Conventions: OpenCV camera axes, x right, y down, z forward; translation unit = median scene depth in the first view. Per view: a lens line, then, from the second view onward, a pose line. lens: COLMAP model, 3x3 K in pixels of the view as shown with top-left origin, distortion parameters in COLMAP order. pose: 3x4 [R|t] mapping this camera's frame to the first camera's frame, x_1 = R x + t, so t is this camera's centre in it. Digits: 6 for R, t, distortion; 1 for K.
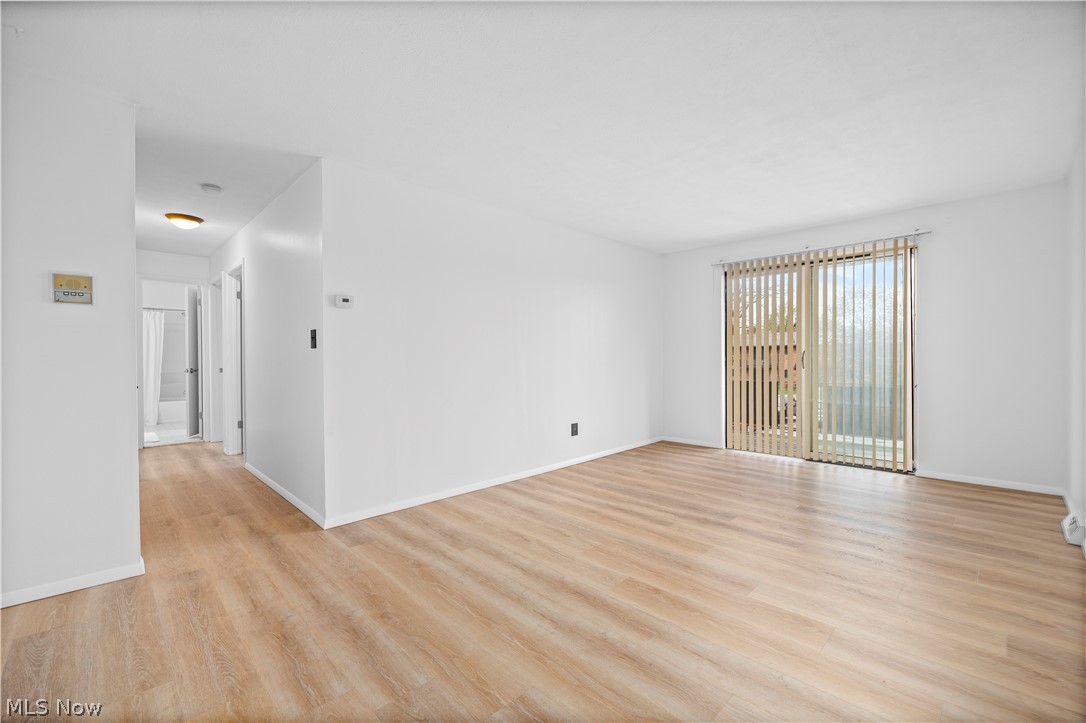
lens RADIAL K [[456.0, 0, 539.8], [0, 456.0, 359.1], [0, 0, 1]] dist [-0.009958, 0.000205]
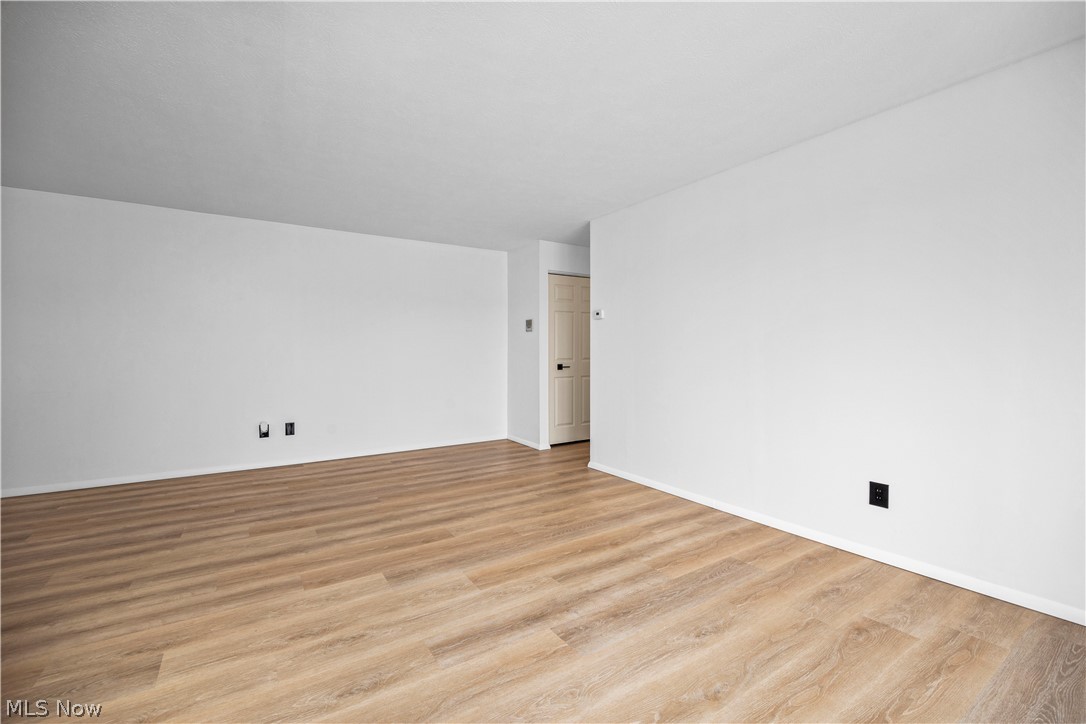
lens RADIAL K [[456.4, 0, 544.1], [0, 456.4, 373.9], [0, 0, 1]] dist [-0.015714, 0.000113]
pose [[-0.189176, 0.052032, -0.980564, 0.980023], [-0.006684, 0.998504, 0.054273, -0.015908], [0.981921, 0.016822, -0.188545, 1.081309]]
